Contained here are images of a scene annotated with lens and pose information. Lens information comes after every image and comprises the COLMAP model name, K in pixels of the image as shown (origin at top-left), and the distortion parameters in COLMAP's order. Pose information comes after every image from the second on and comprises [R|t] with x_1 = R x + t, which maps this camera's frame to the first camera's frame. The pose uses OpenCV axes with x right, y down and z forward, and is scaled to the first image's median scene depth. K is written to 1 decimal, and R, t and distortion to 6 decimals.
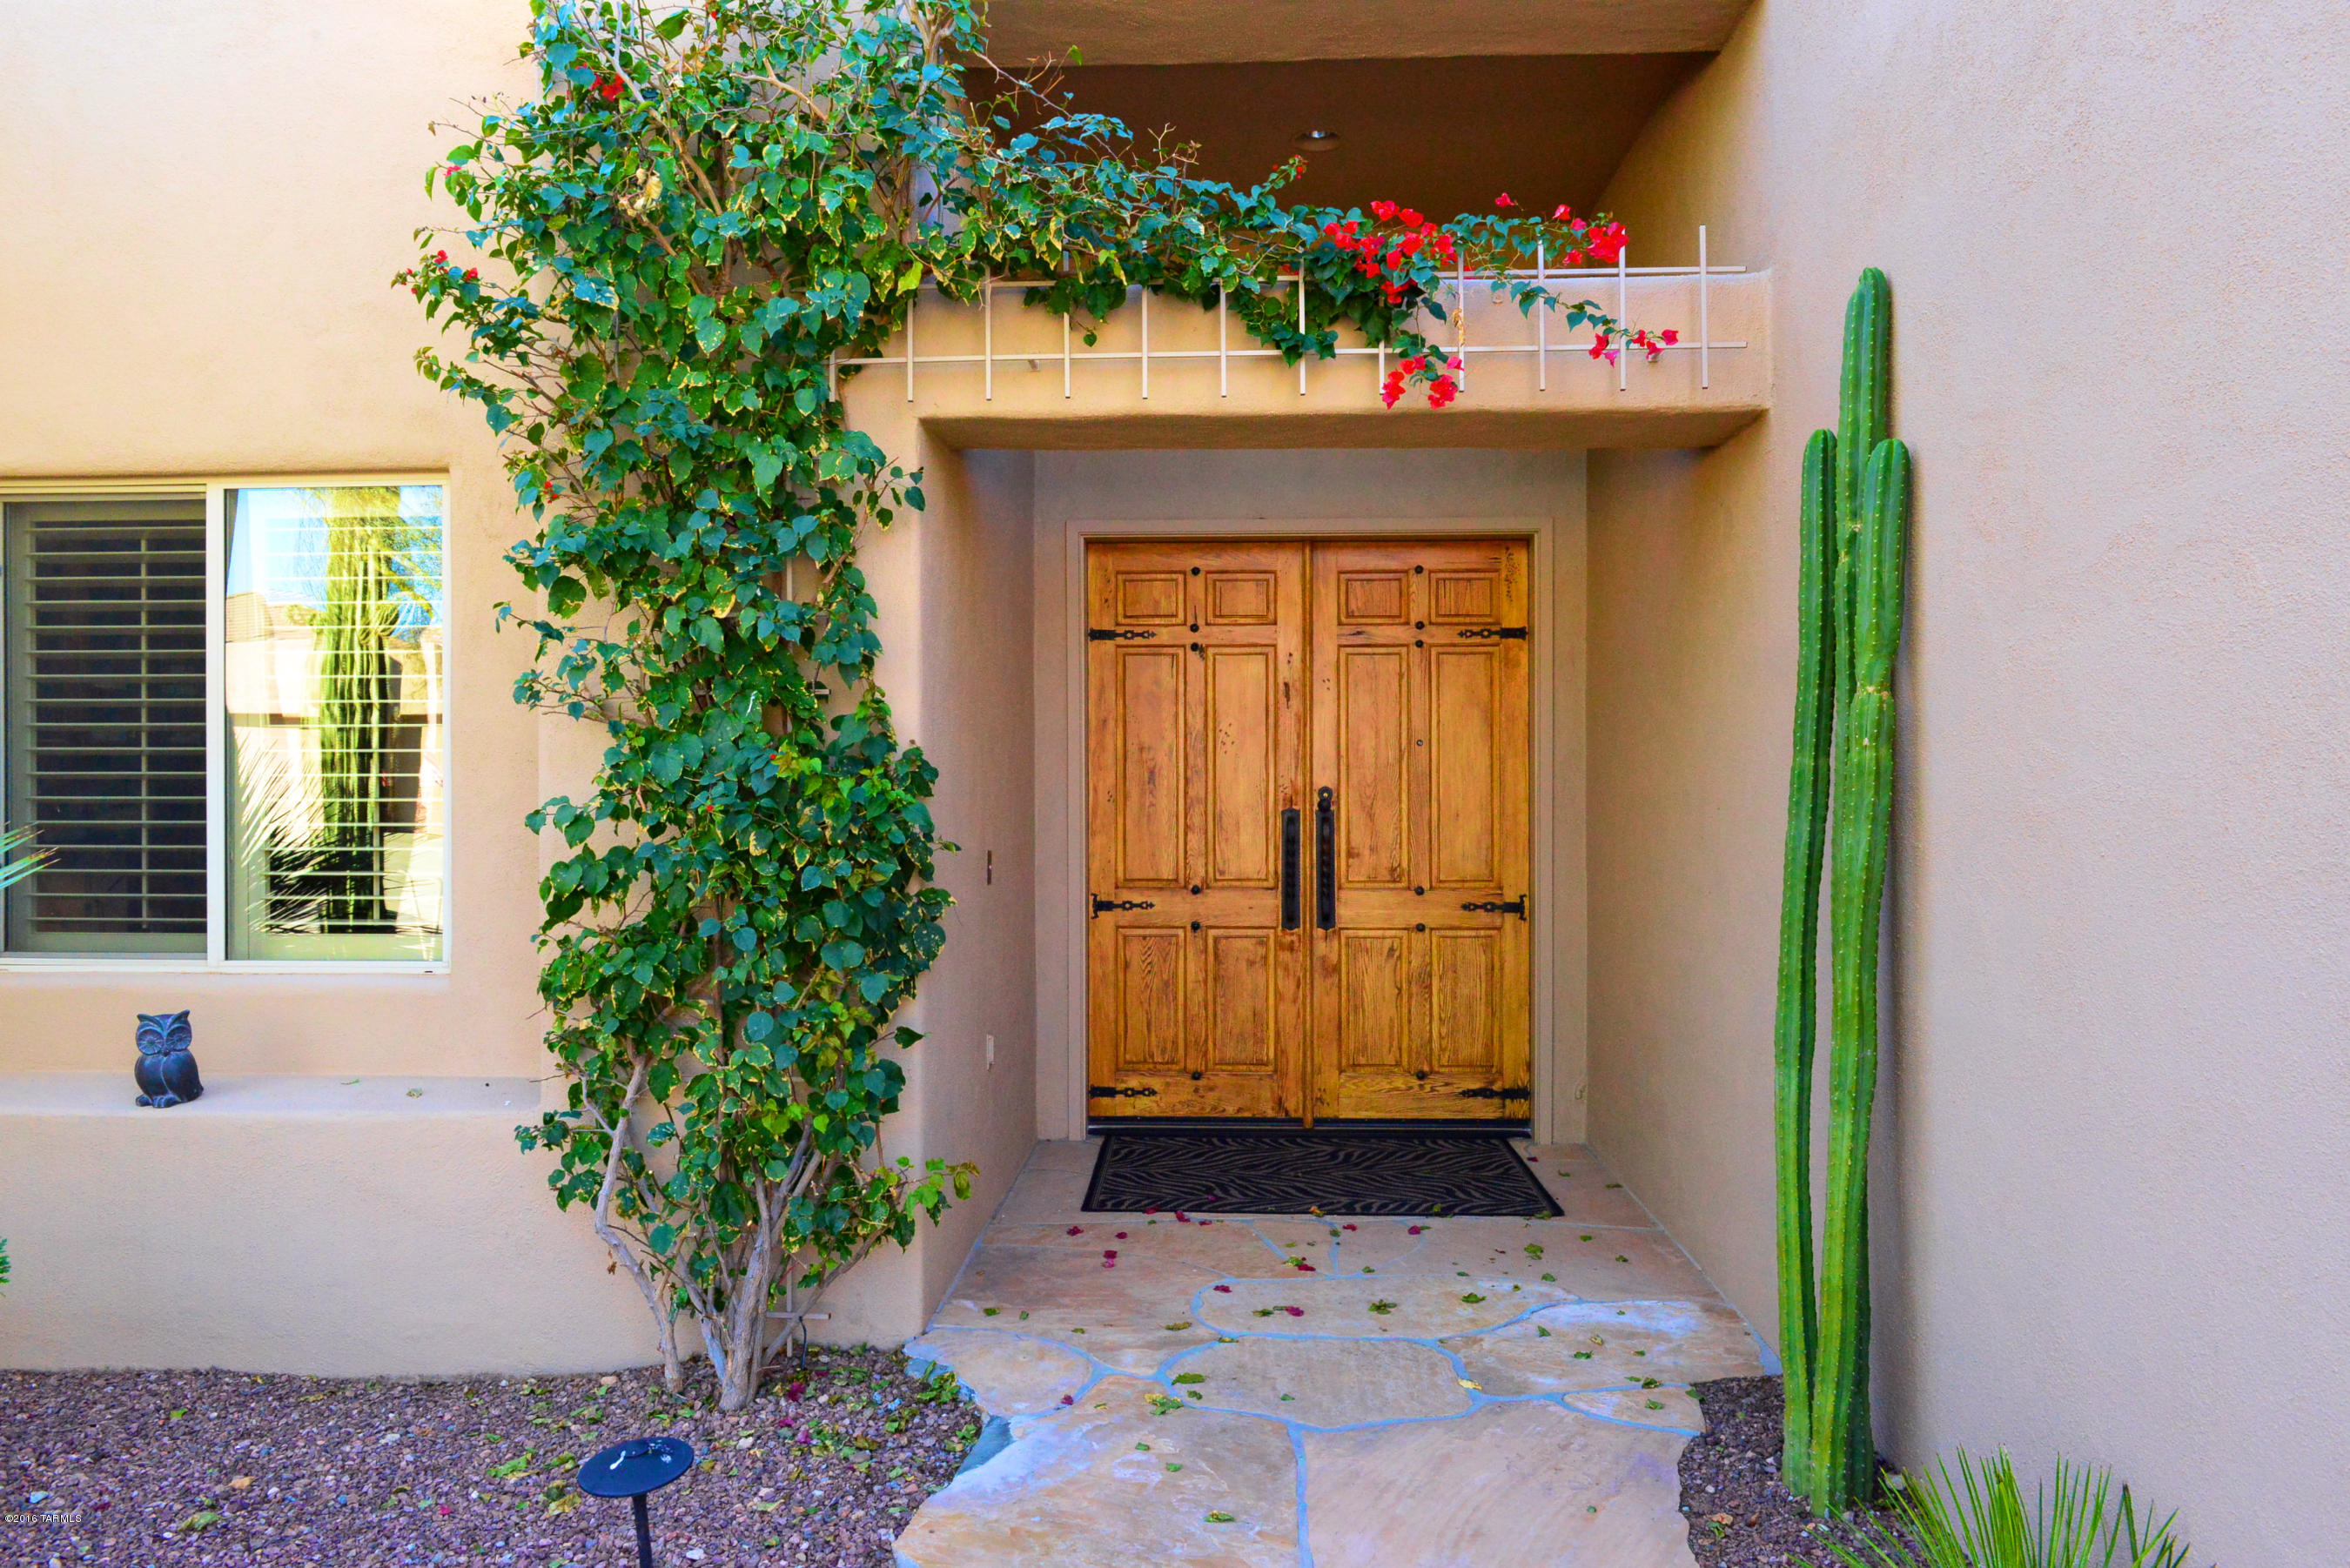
lens RADIAL K [[1596.7, 0, 1180.7], [0, 1596.7, 781.2], [0, 0, 1]] dist [-0.001594, -0.021932]
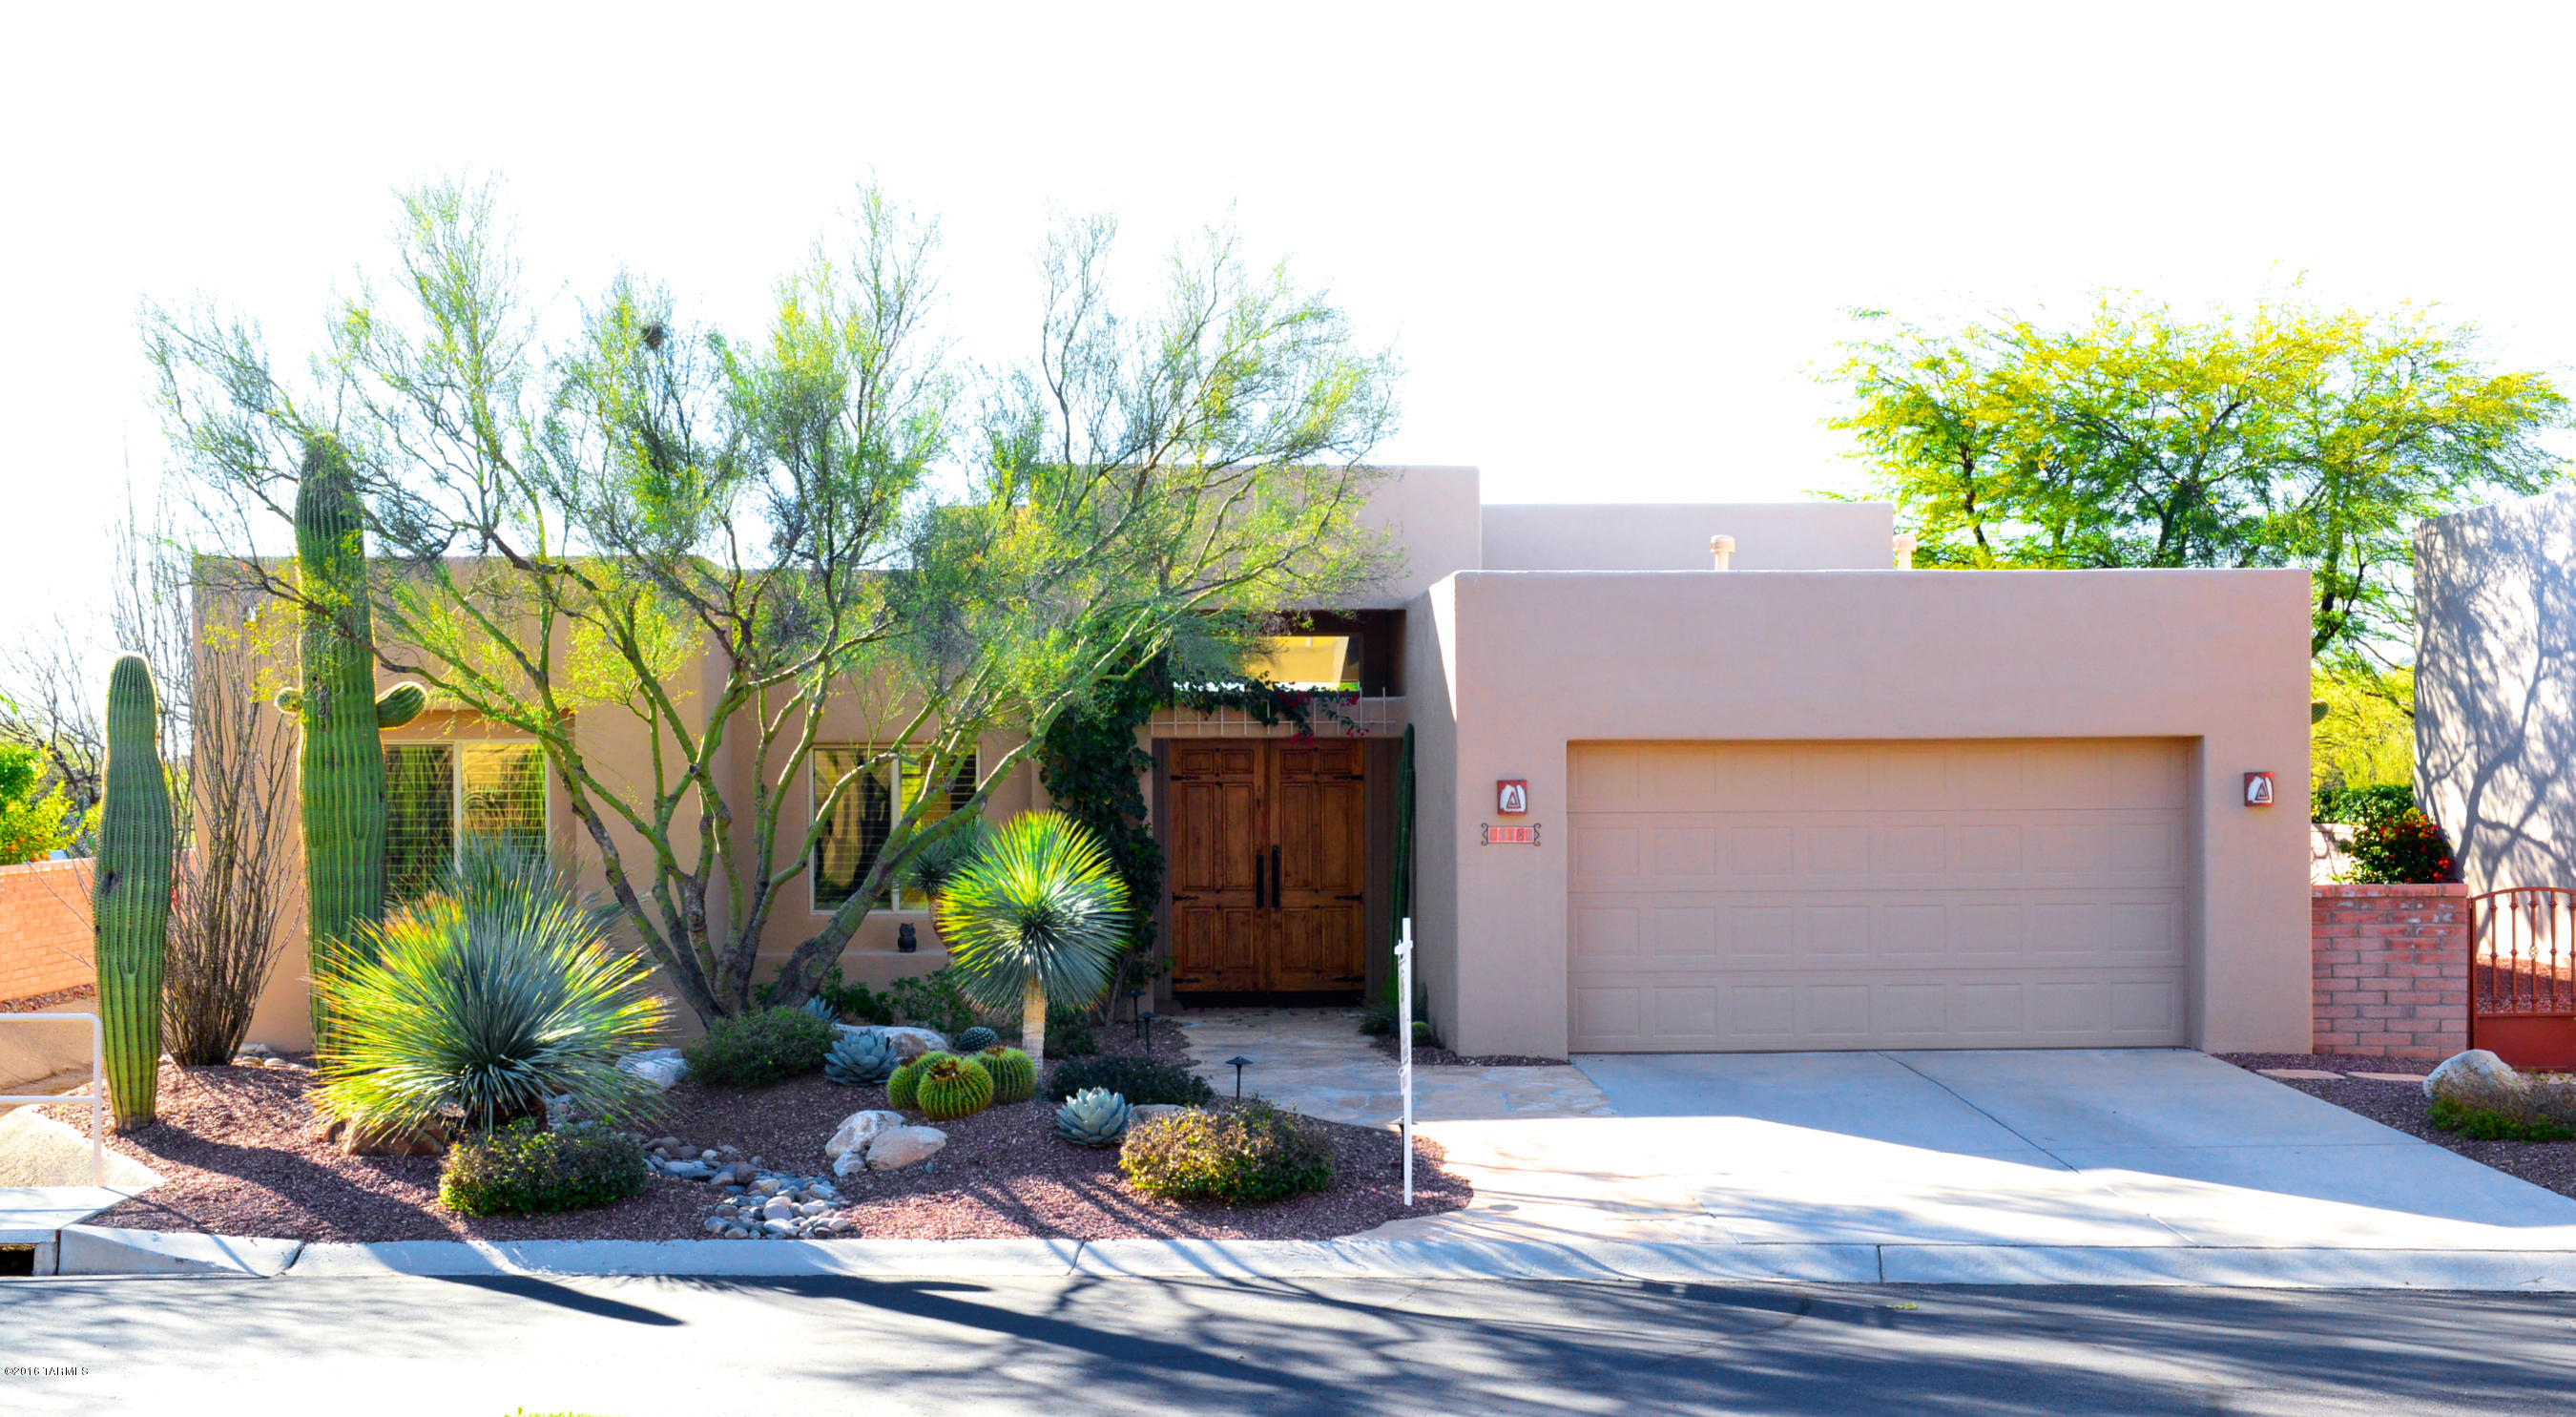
lens RADIAL K [[3645.2, 0, 1288.0], [0, 3645.2, 708.5], [0, 0, 1]] dist [0.000614, -0.000062]
pose [[0.995395, -0.000548, 0.095857, -0.387100], [0.001868, 0.999905, -0.013679, -0.119500], [-0.095841, 0.013795, 0.995301, -4.153940]]
